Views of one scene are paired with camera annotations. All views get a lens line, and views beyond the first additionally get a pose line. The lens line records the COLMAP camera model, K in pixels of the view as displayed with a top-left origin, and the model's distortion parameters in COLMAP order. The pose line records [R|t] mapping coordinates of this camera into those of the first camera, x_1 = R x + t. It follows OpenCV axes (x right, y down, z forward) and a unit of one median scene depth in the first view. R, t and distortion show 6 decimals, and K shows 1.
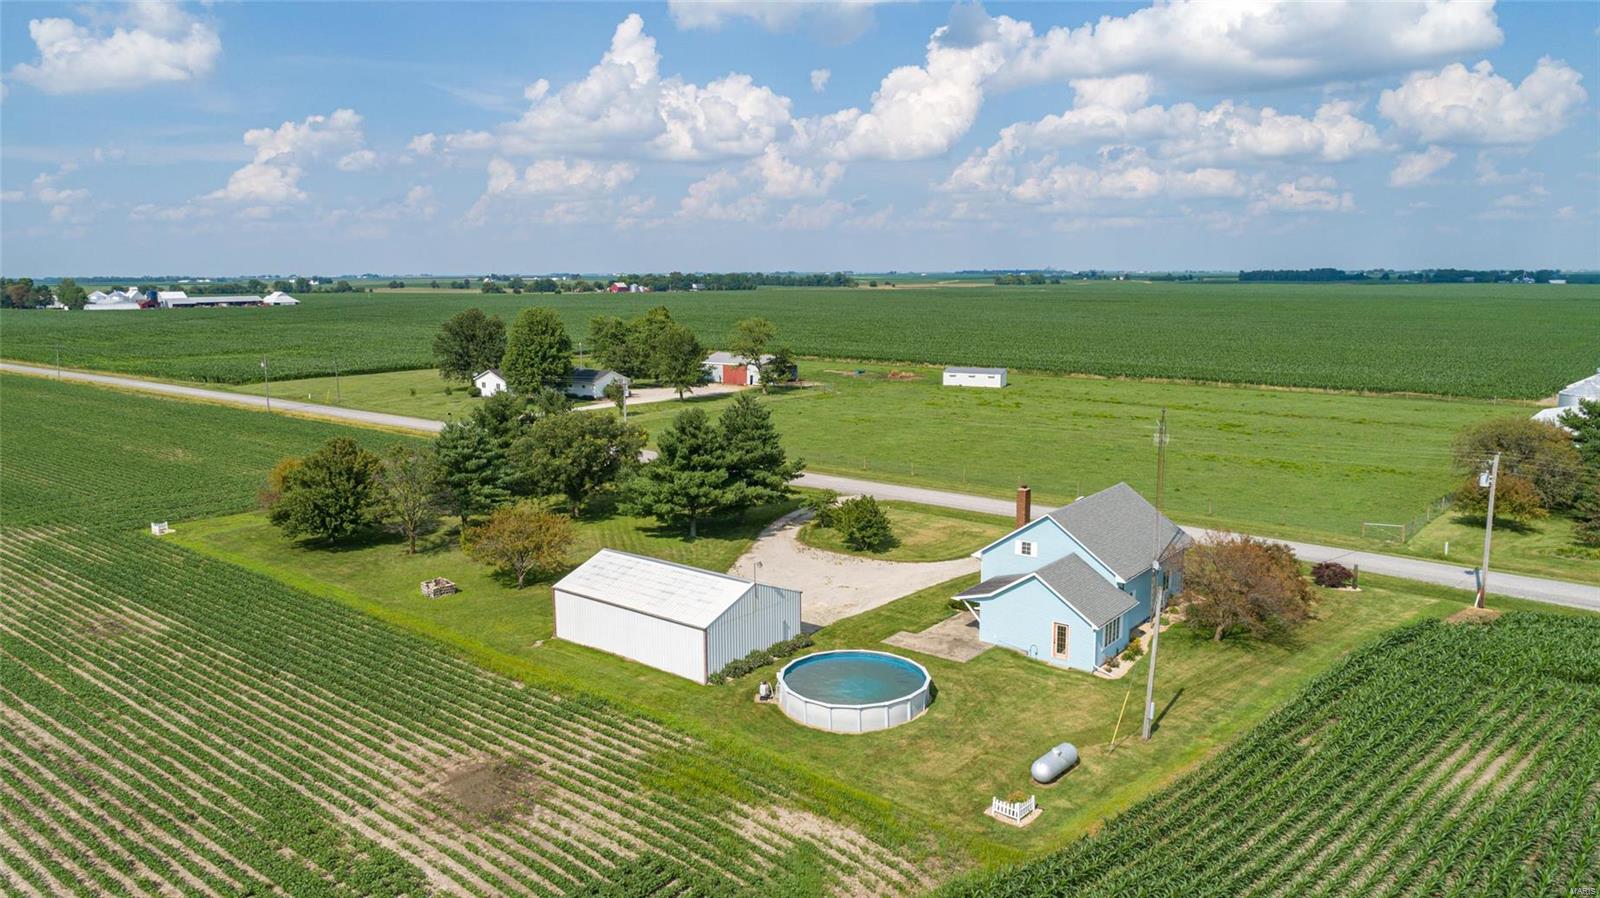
lens RADIAL K [[1072.0, 0, 796.9], [0, 1072.0, 446.8], [0, 0, 1]] dist [-0.002475, -0.001063]
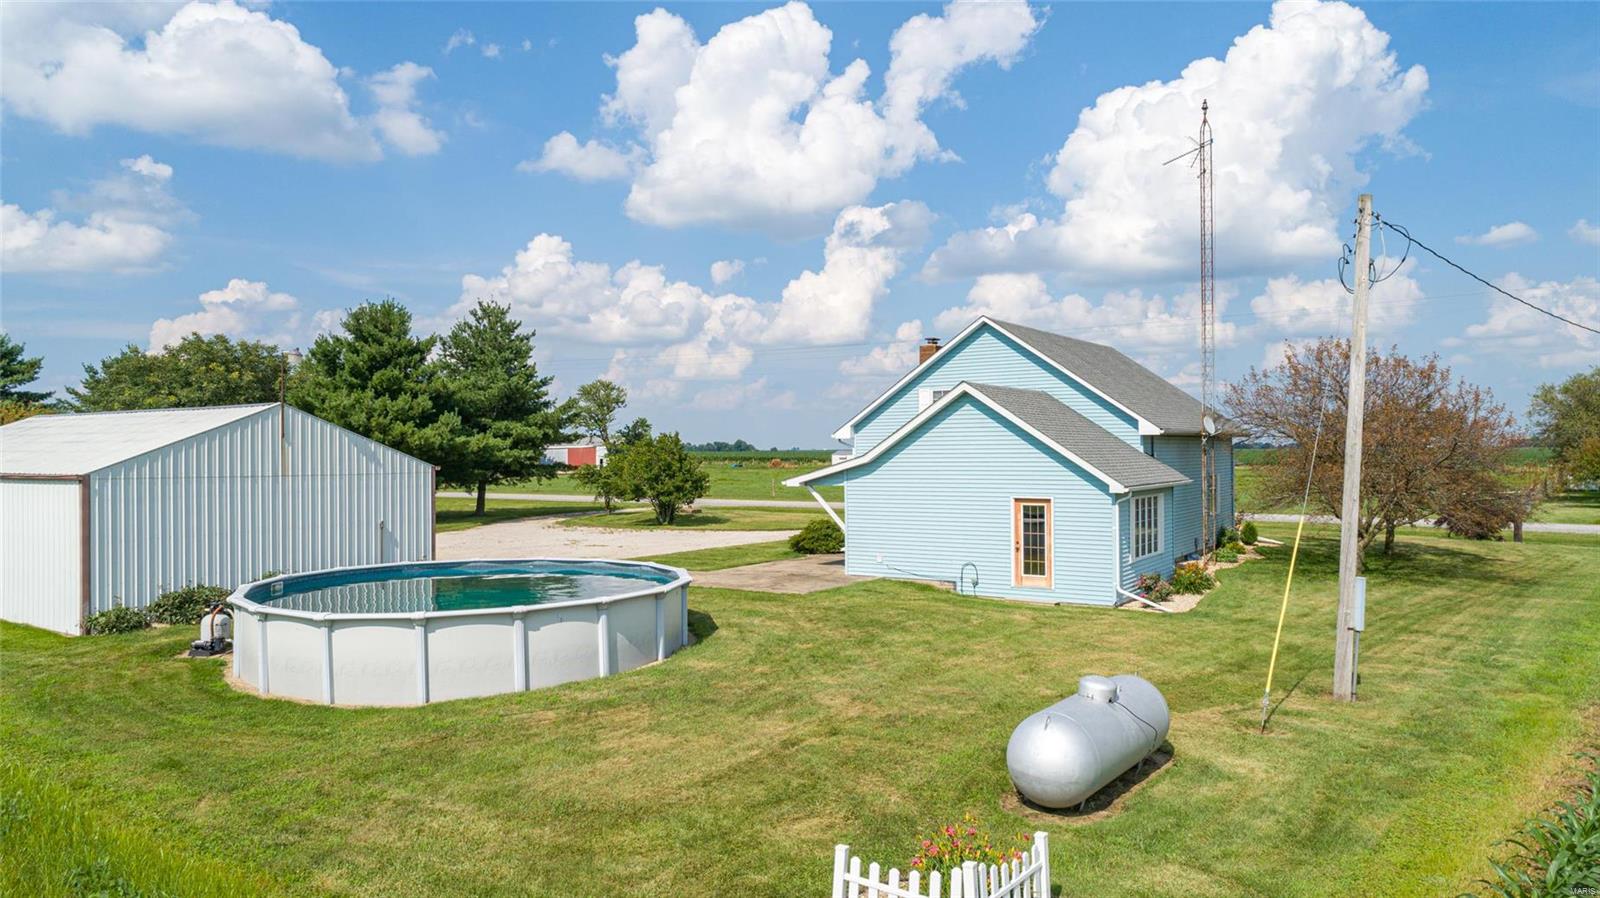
lens RADIAL K [[1072.0, 0, 796.9], [0, 1072.0, 446.8], [0, 0, 1]] dist [-0.002475, -0.001063]
pose [[0.996148, 0.001004, 0.087684, 0.122505], [0.013569, 0.986126, -0.165443, 0.220803], [-0.086634, 0.165996, 0.982314, 0.614494]]
